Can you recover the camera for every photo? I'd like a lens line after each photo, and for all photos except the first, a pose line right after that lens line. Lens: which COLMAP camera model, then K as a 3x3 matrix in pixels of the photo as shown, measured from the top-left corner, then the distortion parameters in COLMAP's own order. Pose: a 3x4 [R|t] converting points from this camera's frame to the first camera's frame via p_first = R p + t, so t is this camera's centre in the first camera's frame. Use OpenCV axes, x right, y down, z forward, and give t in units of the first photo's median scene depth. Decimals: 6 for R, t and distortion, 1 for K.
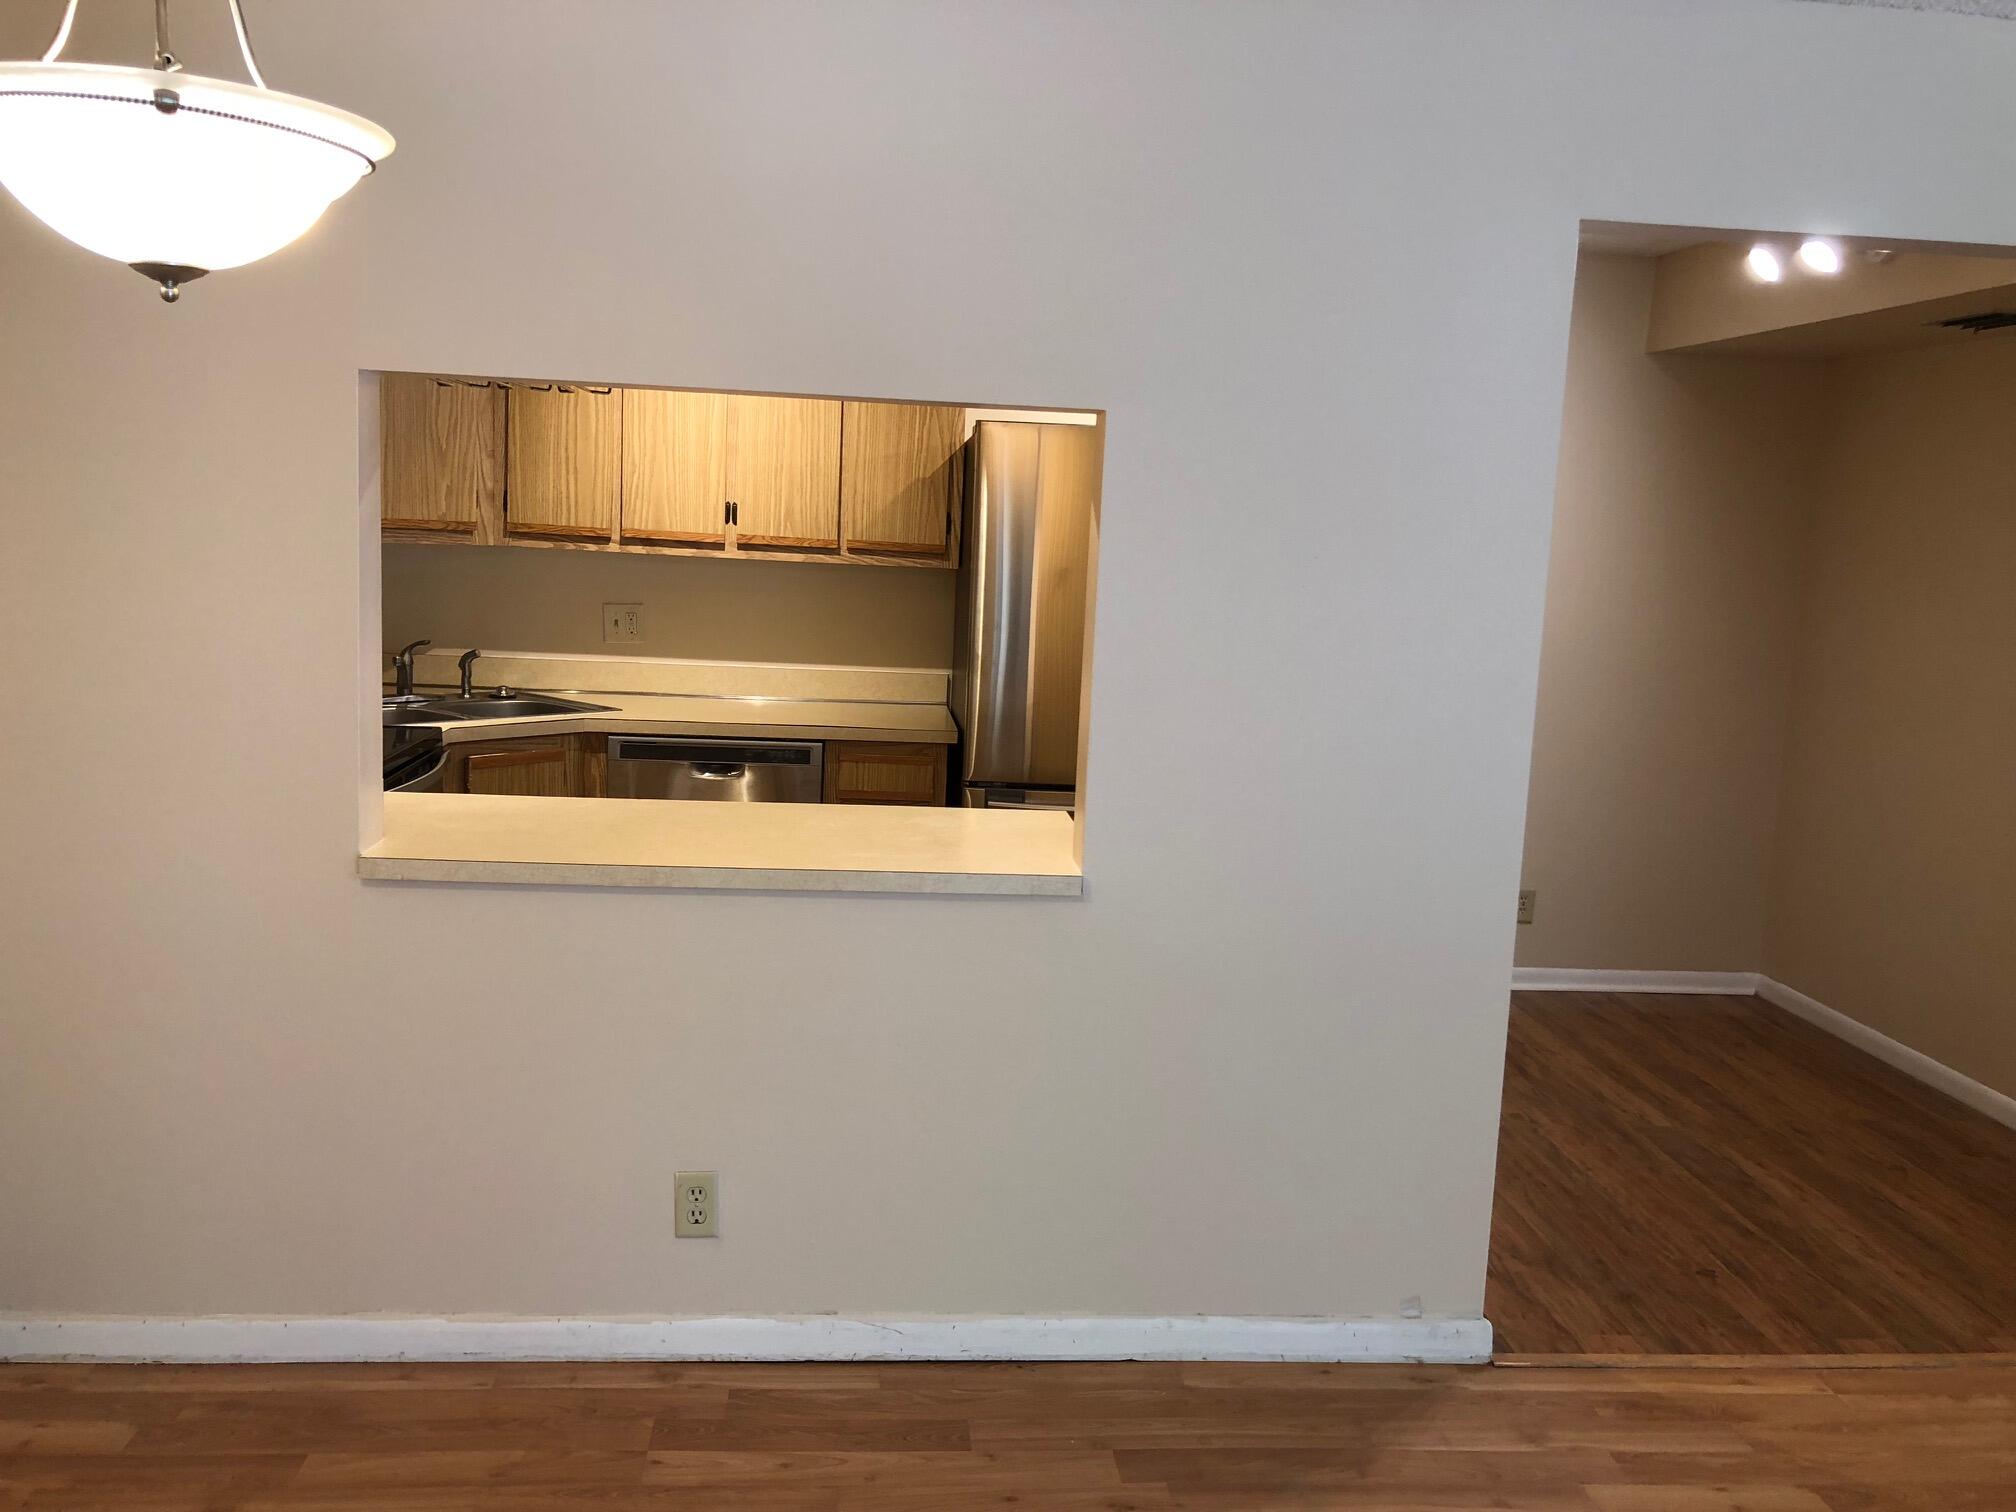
lens RADIAL K [[1662.7, 0, 1006.5], [0, 1662.7, 755.4], [0, 0, 1]] dist [0.013036, 0.003767]
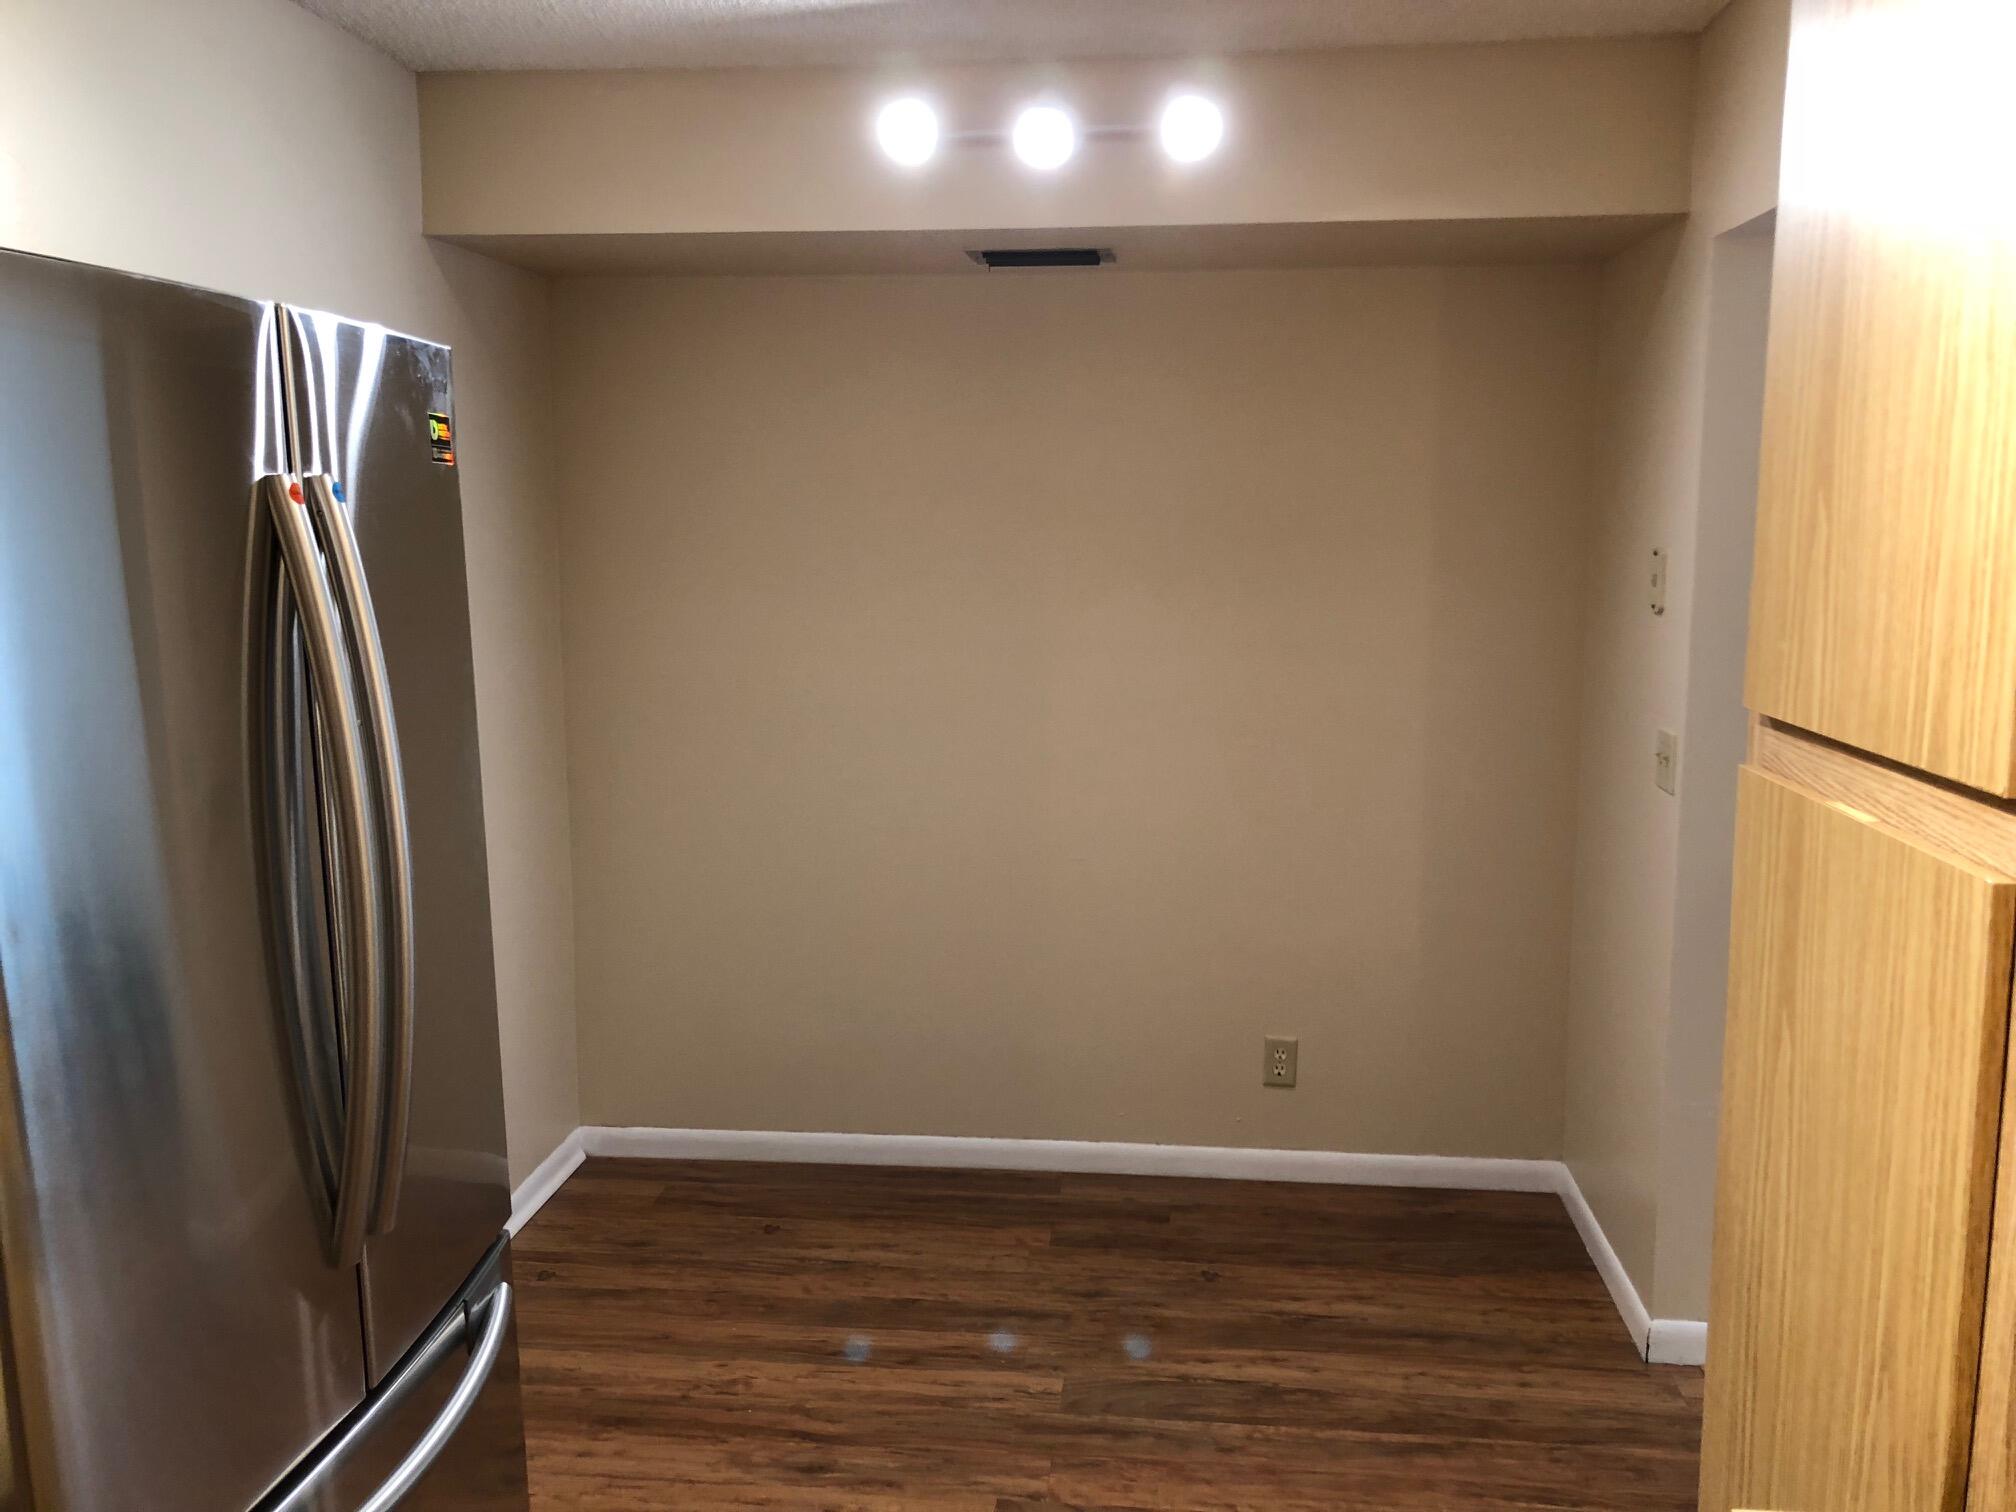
lens RADIAL K [[1662.7, 0, 1007.9], [0, 1662.7, 760.7], [0, 0, 1]] dist [0.013036, 0.003767]
pose [[0.206334, -0.197233, 0.958397, -0.235459], [0.157137, 0.973440, 0.166499, -0.157725], [-0.965782, 0.116246, 0.231846, 0.861033]]
